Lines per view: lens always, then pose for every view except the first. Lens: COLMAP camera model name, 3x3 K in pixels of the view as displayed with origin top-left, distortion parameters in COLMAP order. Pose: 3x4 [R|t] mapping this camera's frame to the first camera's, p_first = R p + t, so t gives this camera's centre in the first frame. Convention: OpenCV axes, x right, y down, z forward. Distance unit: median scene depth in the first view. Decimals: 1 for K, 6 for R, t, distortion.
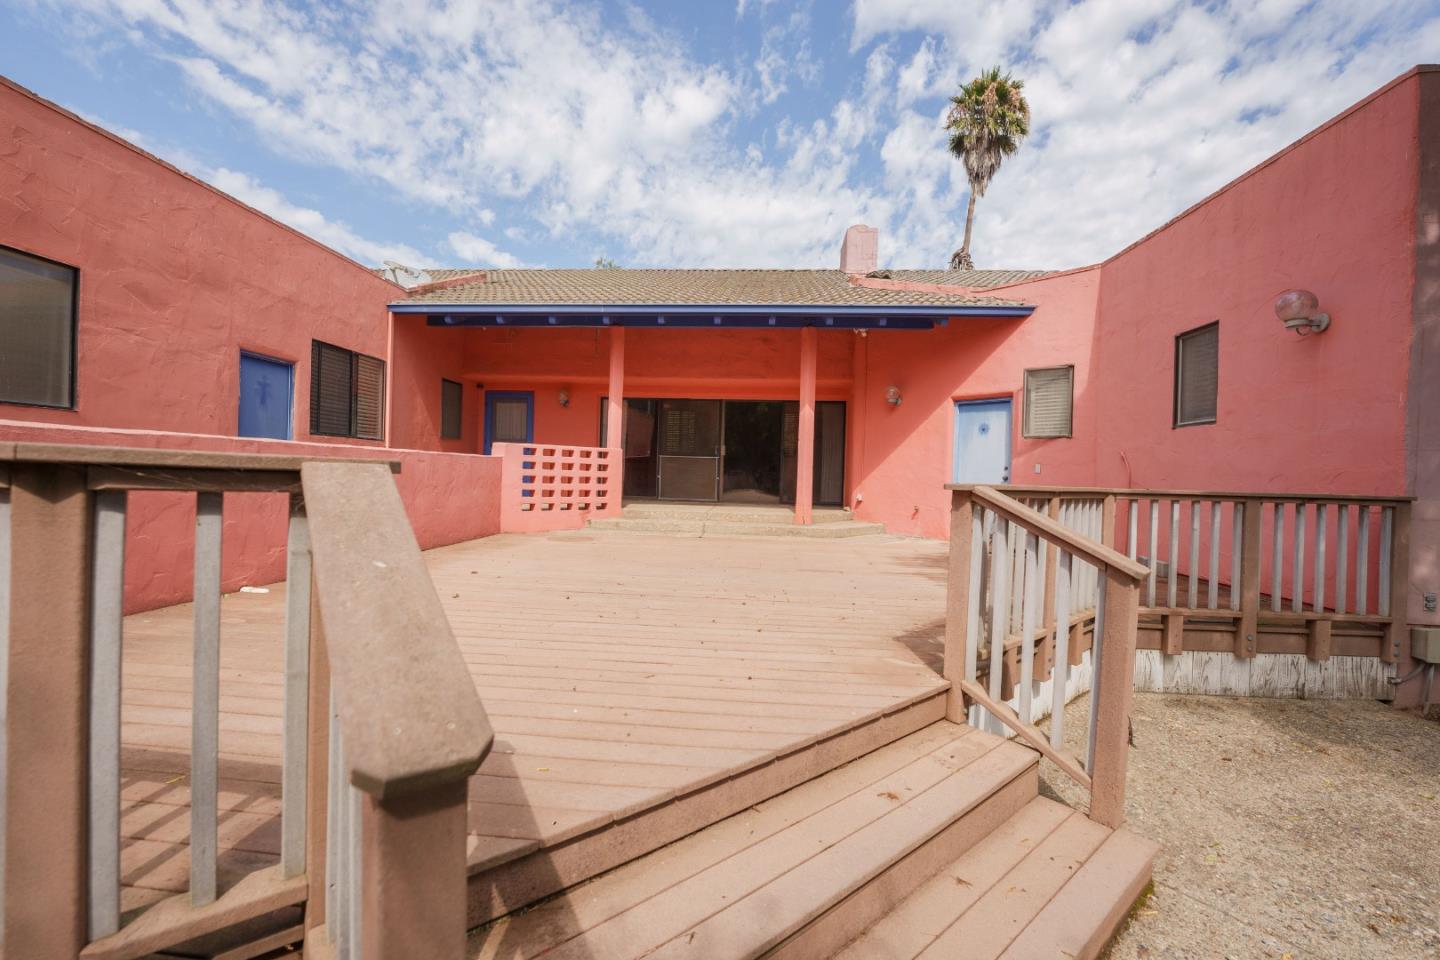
lens RADIAL K [[627.2, 0, 720.0], [0, 627.2, 480.0], [0, 0, 1]] dist [0.012915, 0.000016]
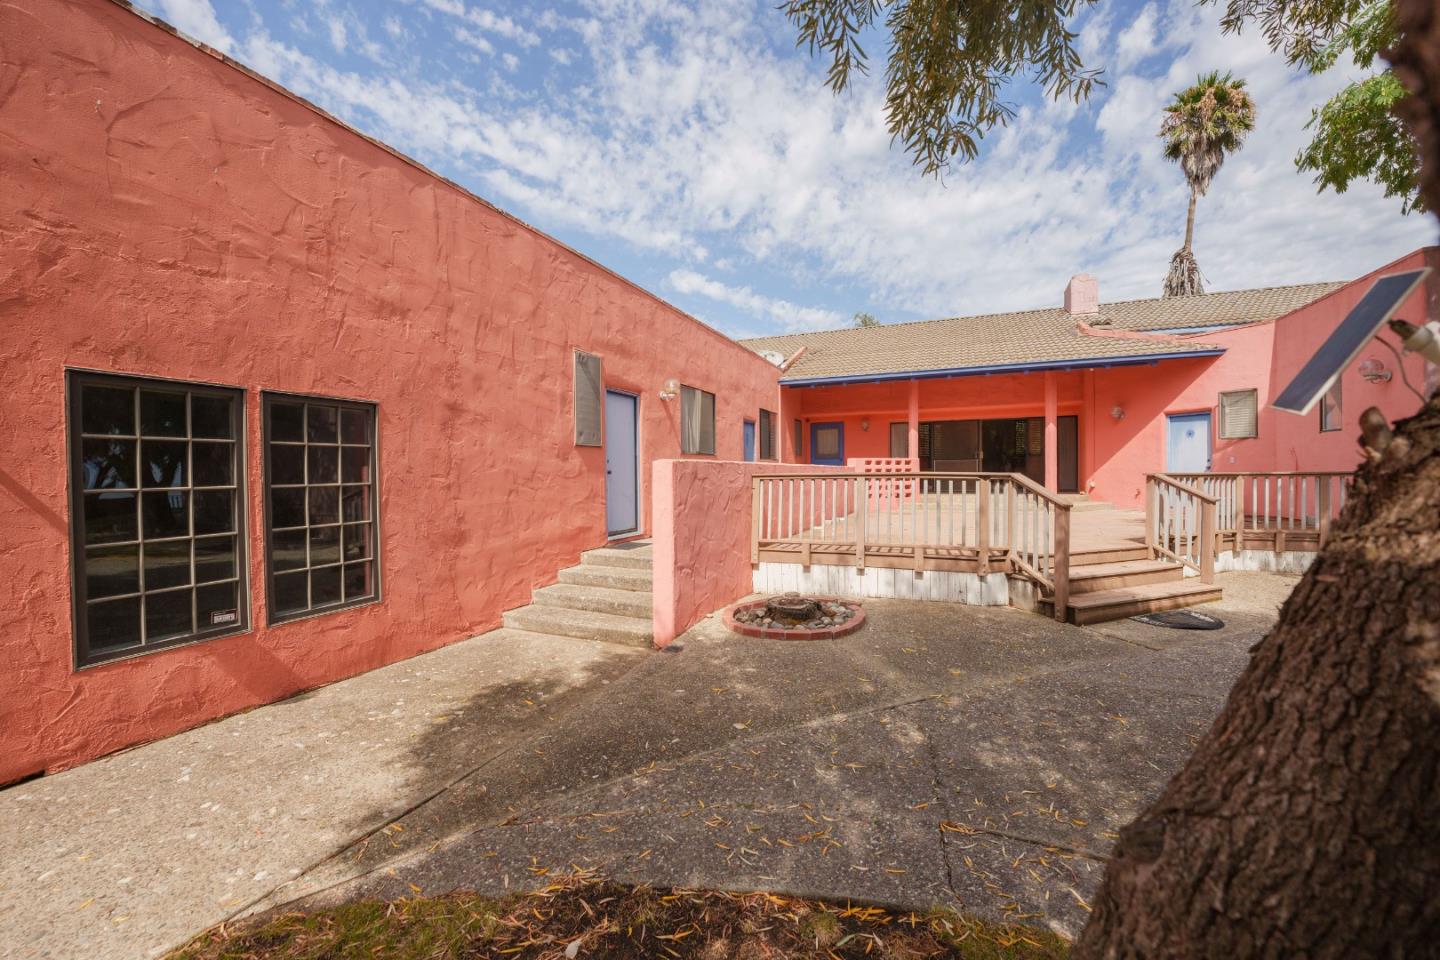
lens RADIAL K [[624.1, 0, 720.0], [0, 624.1, 480.0], [0, 0, 1]] dist [0.000392, 0.000227]
pose [[0.955900, -0.035352, -0.291556, -0.169900], [0.035462, 0.999359, -0.004911, -0.005145], [0.291543, -0.005645, 0.956541, -0.590739]]
